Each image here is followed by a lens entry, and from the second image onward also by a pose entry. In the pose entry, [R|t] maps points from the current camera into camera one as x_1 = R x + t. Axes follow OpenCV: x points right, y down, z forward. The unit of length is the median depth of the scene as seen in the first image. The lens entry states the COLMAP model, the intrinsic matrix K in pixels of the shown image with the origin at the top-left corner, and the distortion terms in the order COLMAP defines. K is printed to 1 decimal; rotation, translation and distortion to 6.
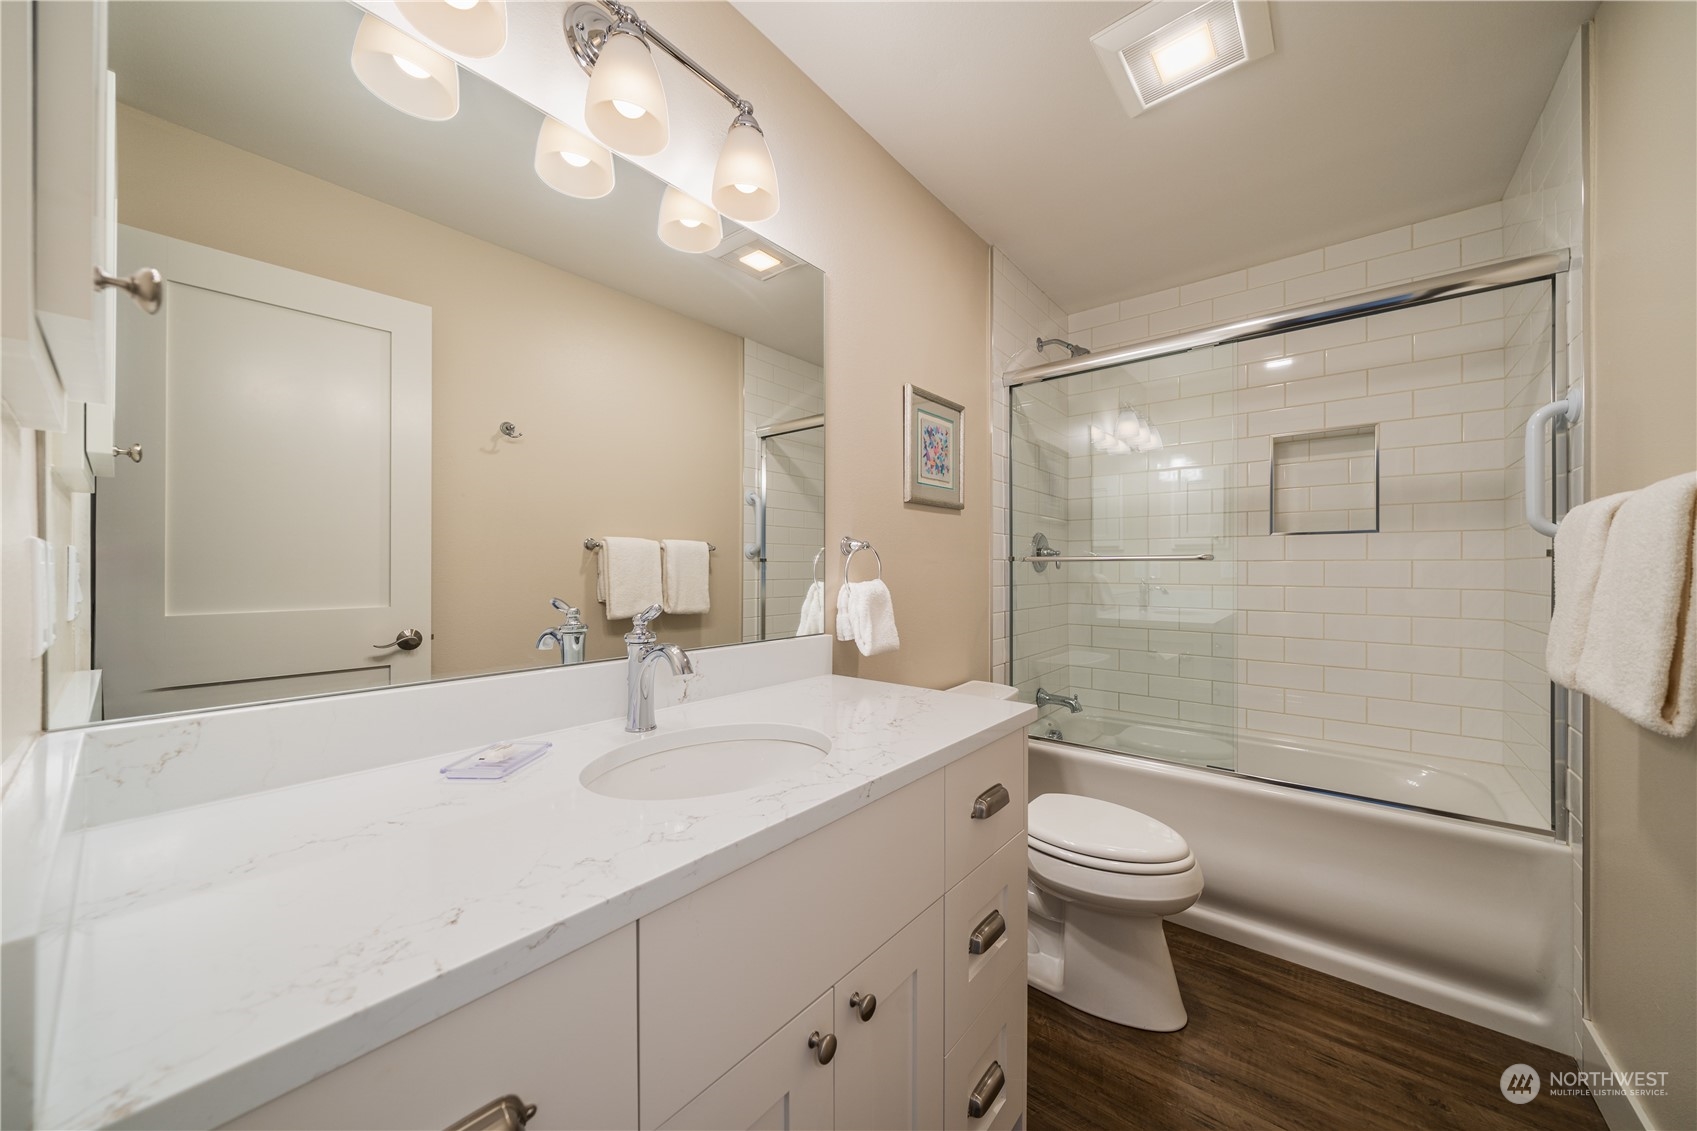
lens RADIAL K [[591.9, 0, 859.5], [0, 591.9, 567.7], [0, 0, 1]] dist [-0.005231, 0.000243]
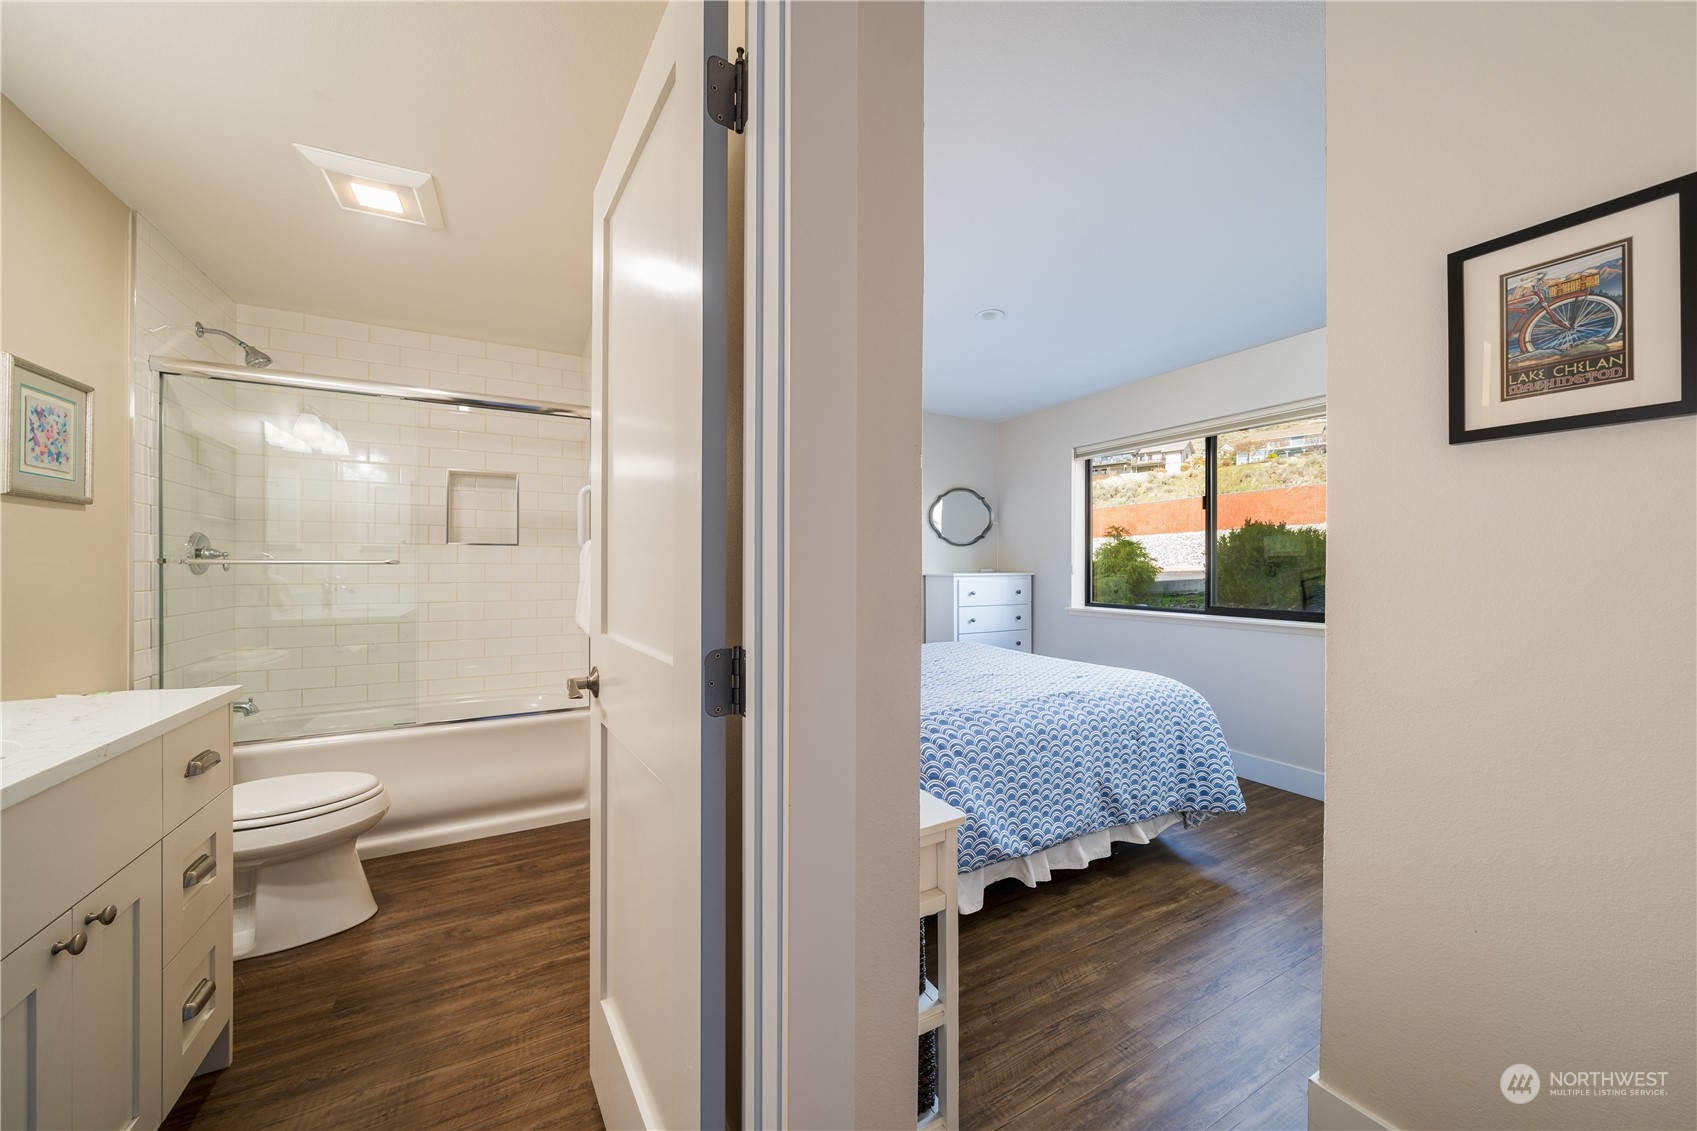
lens RADIAL K [[591.9, 0, 856.4], [0, 591.9, 564.9], [0, 0, 1]] dist [-0.005231, 0.000243]
pose [[0.367781, 0.002327, 0.929910, -0.215553], [-0.003019, 0.999995, -0.001308, -0.011846], [-0.929908, -0.002326, 0.367786, -0.372993]]
